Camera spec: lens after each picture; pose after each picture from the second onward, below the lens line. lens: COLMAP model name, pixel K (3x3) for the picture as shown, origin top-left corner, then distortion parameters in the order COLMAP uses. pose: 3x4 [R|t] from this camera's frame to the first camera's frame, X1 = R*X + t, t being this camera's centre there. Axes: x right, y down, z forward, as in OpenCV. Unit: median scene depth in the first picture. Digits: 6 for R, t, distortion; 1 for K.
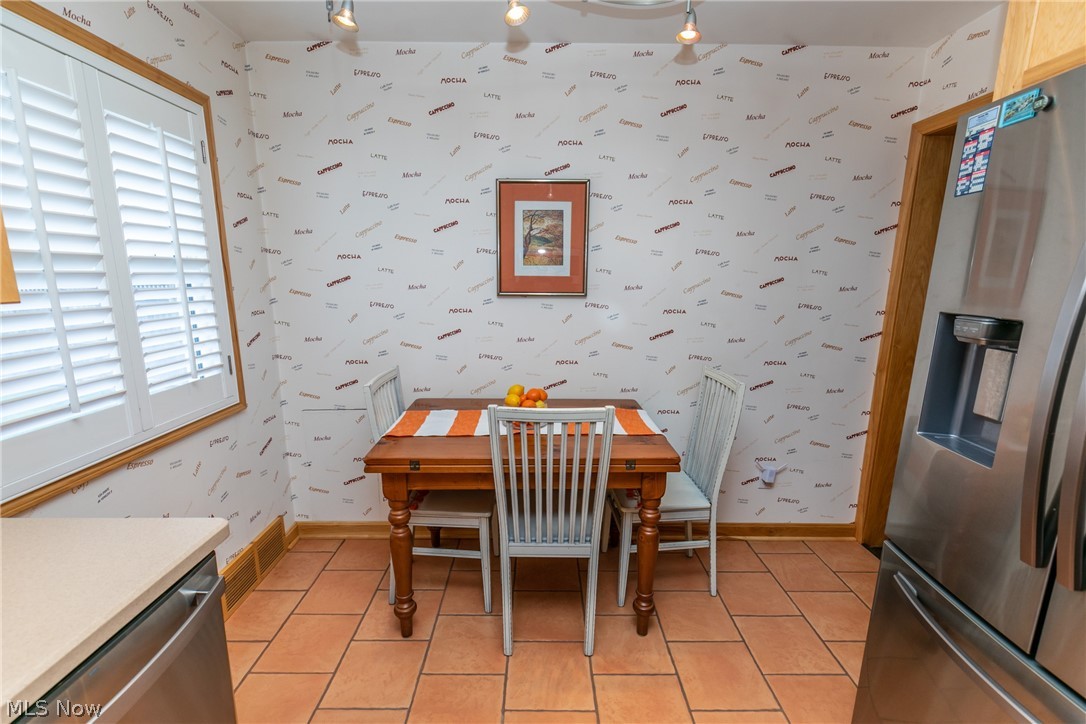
lens RADIAL K [[482.3, 0, 527.8], [0, 482.3, 370.7], [0, 0, 1]] dist [0.008139, -0.003081]
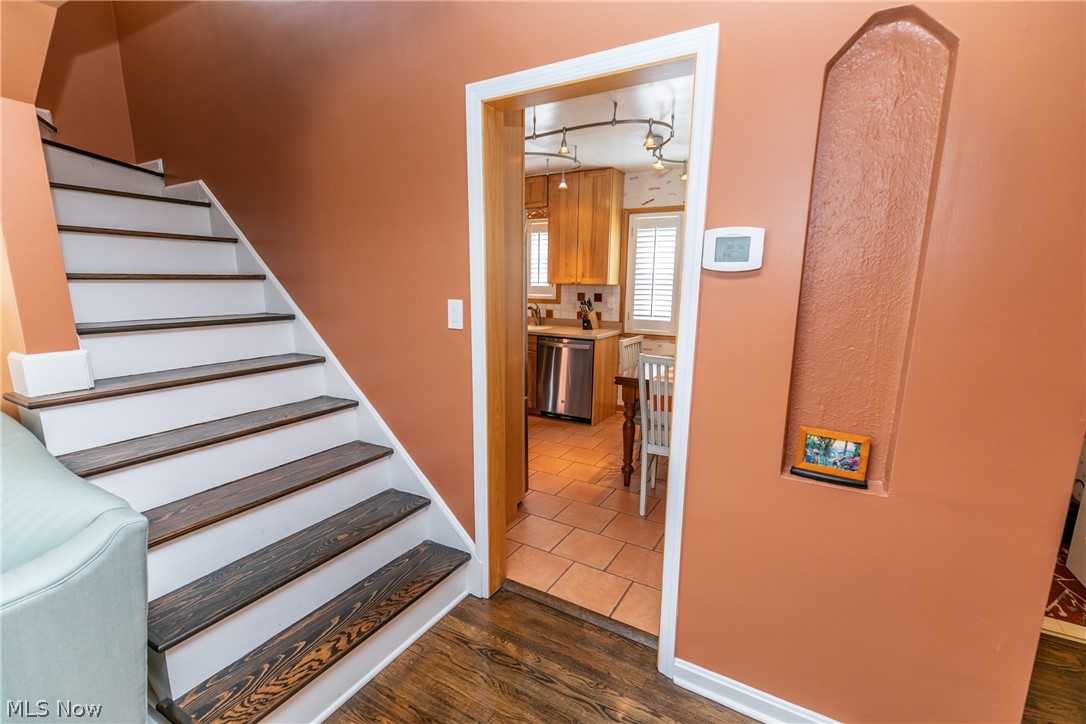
lens RADIAL K [[482.3, 0, 541.7], [0, 482.3, 370.5], [0, 0, 1]] dist [0.008139, -0.003081]
pose [[-0.504110, 0.156924, -0.849263, 1.754028], [-0.179623, 0.942799, 0.280830, -0.273471], [0.844753, 0.294116, -0.447088, 1.369877]]
